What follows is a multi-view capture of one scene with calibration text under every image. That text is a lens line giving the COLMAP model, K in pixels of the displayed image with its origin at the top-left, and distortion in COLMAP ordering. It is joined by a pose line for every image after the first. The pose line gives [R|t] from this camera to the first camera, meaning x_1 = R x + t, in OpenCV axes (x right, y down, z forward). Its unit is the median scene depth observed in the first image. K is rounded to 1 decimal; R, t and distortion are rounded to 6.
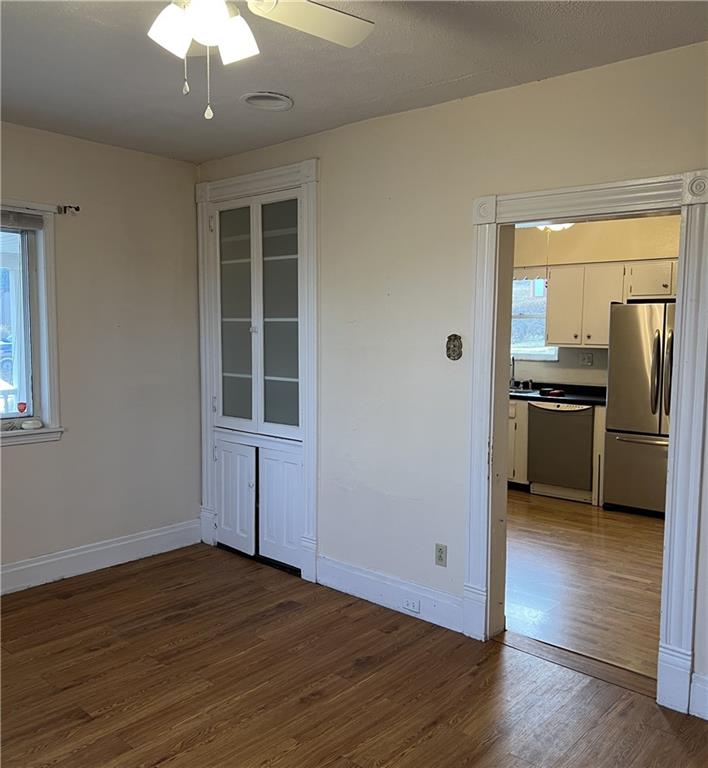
lens RADIAL K [[719.4, 0, 360.8], [0, 719.4, 387.8], [0, 0, 1]] dist [0.026611, 0.000000]
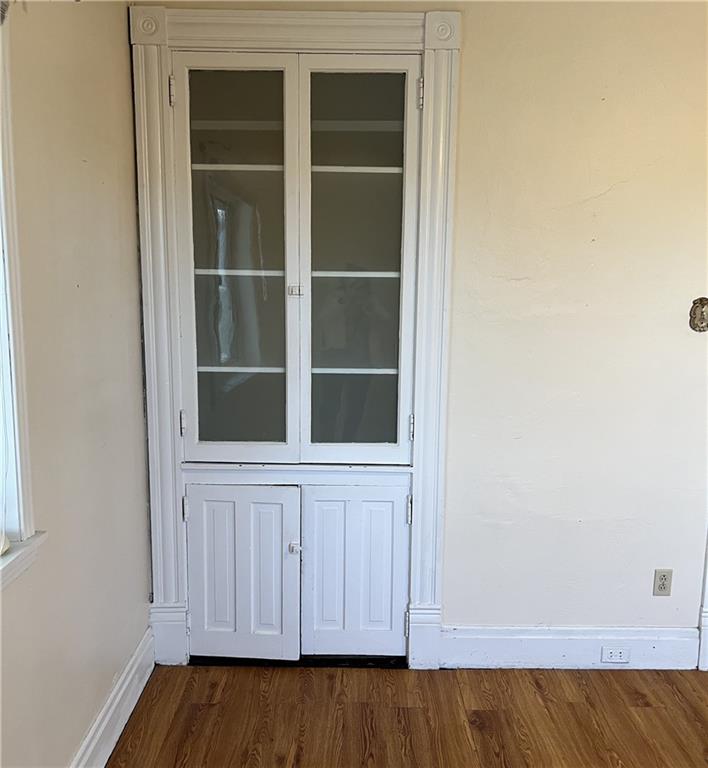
lens RADIAL K [[719.4, 0, 354.3], [0, 719.4, 387.9], [0, 0, 1]] dist [0.026611, 0.000000]
pose [[0.730113, -0.096915, 0.676418, -0.594622], [0.049085, 0.994772, 0.089547, -0.059168], [-0.681561, -0.032178, 0.731054, 0.612404]]
